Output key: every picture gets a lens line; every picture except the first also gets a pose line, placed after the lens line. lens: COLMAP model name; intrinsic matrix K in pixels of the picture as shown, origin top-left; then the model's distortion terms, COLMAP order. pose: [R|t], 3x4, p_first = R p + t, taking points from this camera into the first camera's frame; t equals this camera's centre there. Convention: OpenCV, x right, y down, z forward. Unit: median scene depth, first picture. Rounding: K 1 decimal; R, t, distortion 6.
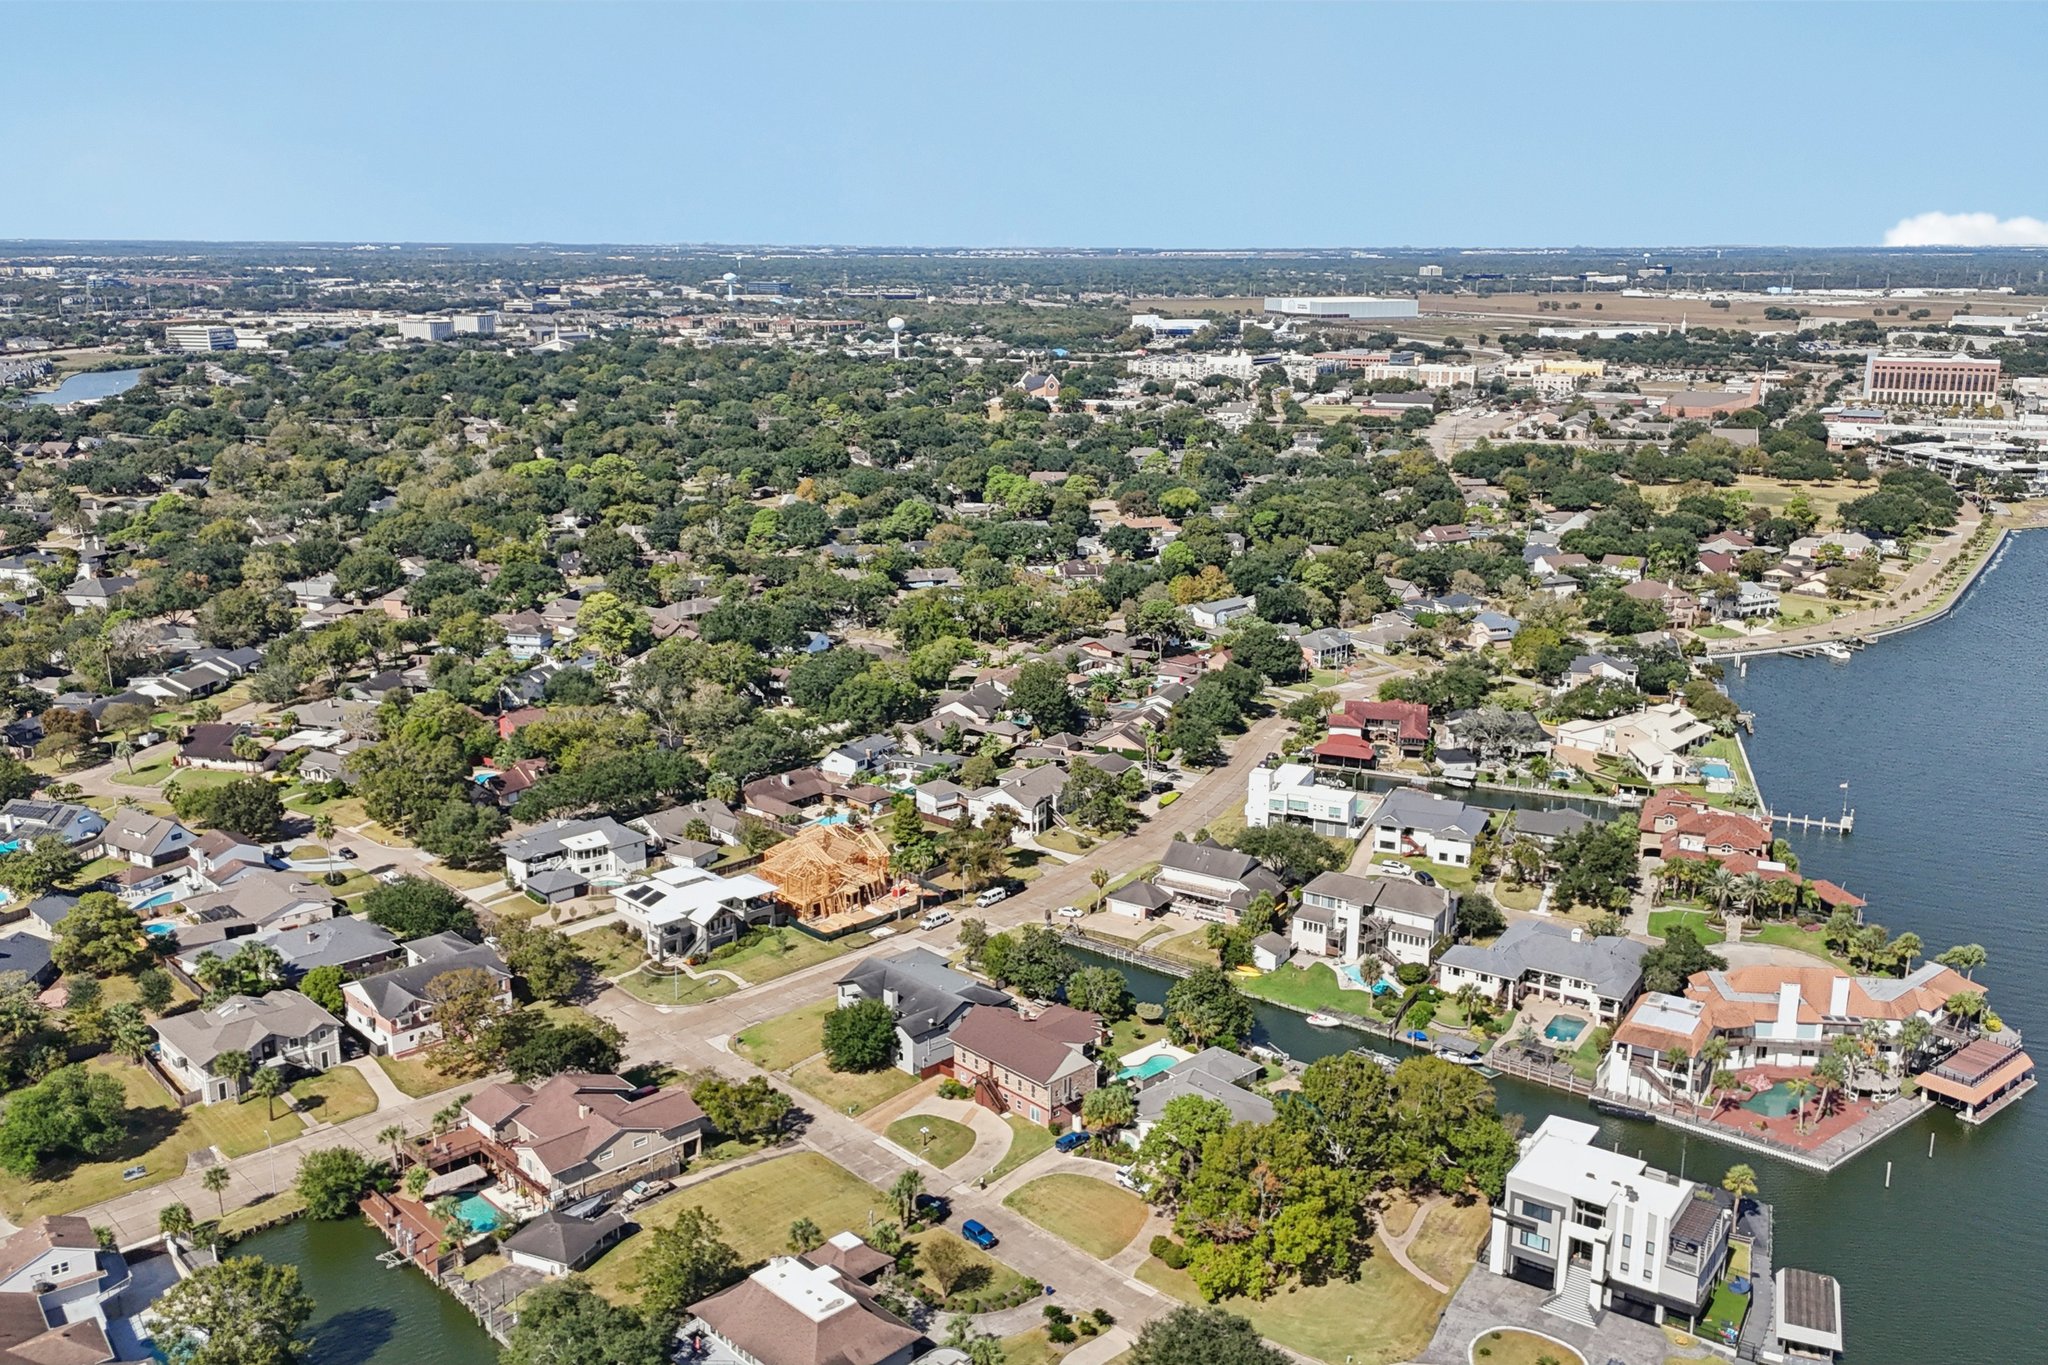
lens RADIAL K [[1768.7, 0, 1026.9], [0, 1768.7, 680.3], [0, 0, 1]] dist [0.099363, -0.122288]
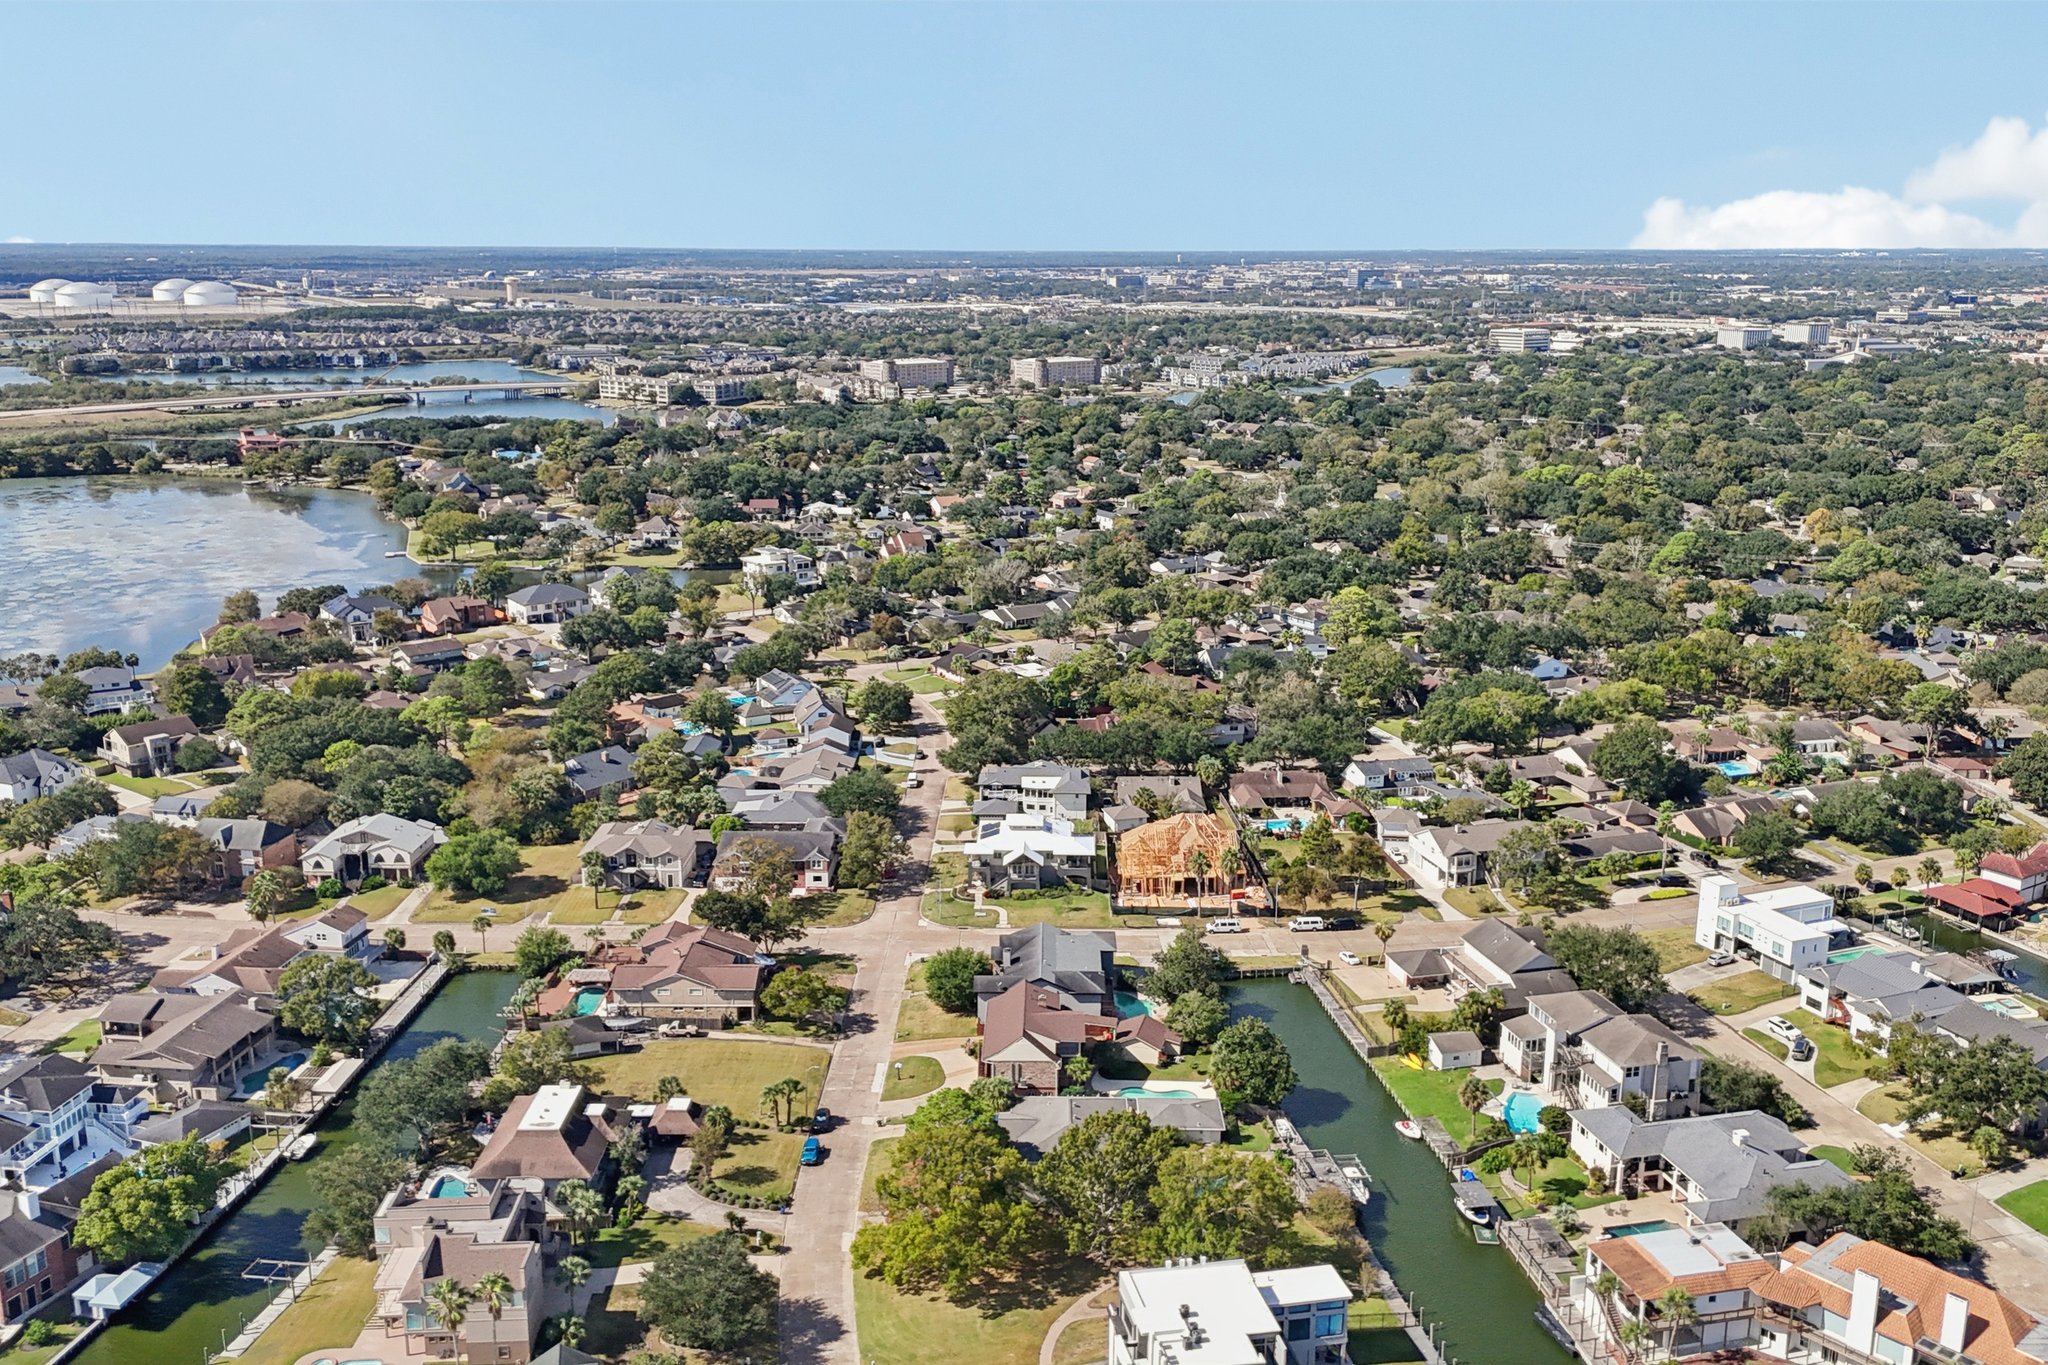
lens RADIAL K [[1768.7, 0, 1028.0], [0, 1768.7, 680.7], [0, 0, 1]] dist [0.099363, -0.122288]
pose [[0.716664, 0.166738, -0.677194, 0.589105], [-0.169172, 0.983562, 0.063139, -0.050294], [0.676590, 0.069313, 0.733091, 0.209043]]
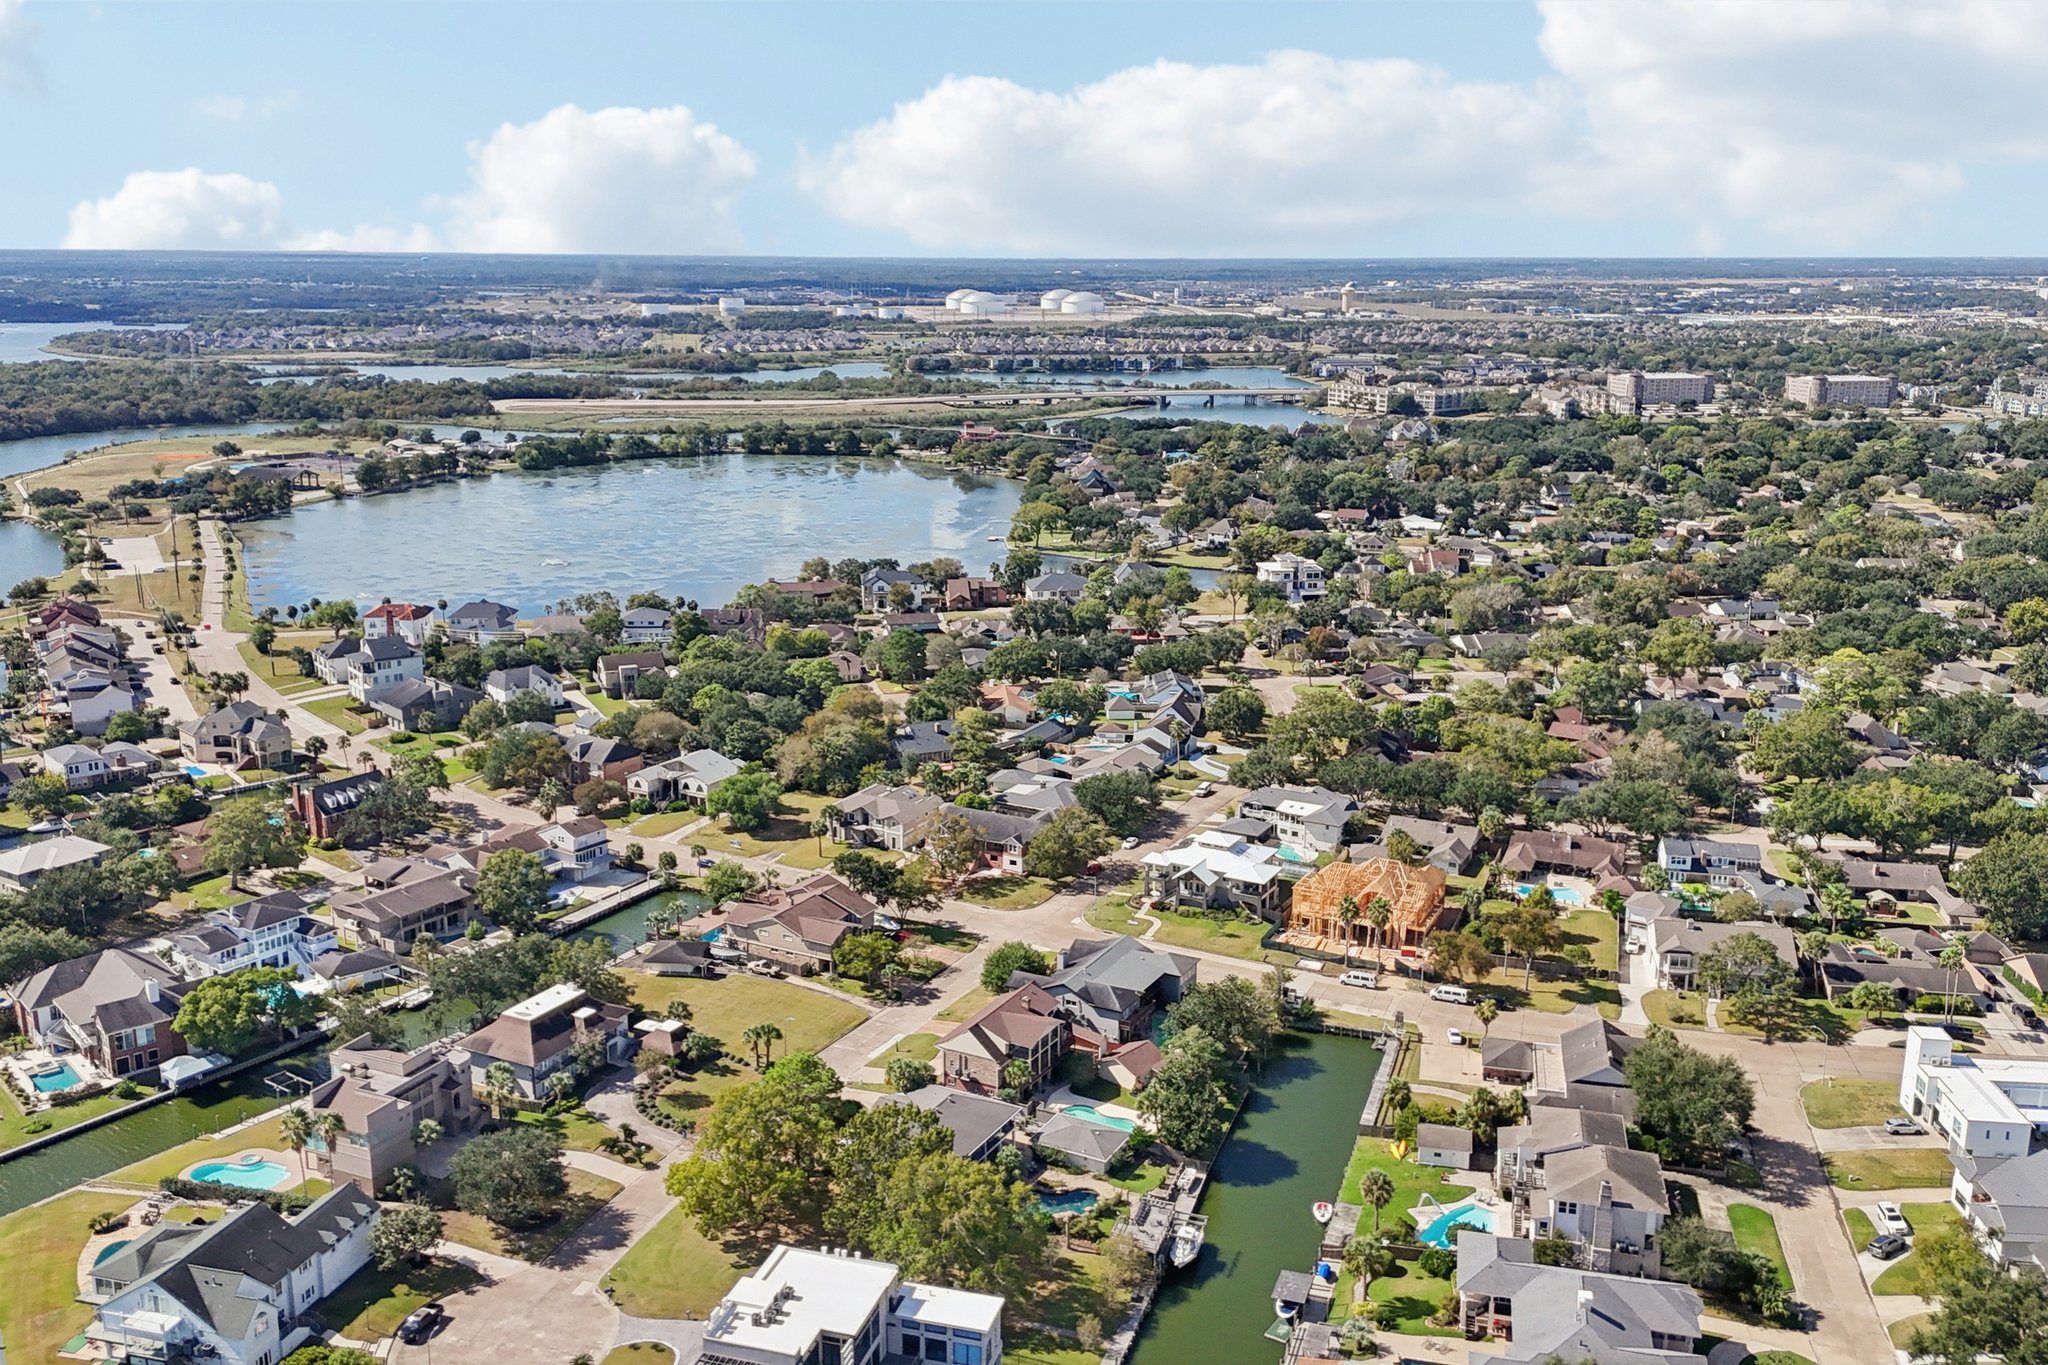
lens RADIAL K [[1768.7, 0, 1029.0], [0, 1768.7, 682.9], [0, 0, 1]] dist [0.099363, -0.122288]
pose [[0.310754, 0.223492, -0.923842, 0.817798], [-0.231090, 0.960564, 0.154644, -0.134015], [0.921970, 0.165434, 0.350146, 0.550460]]
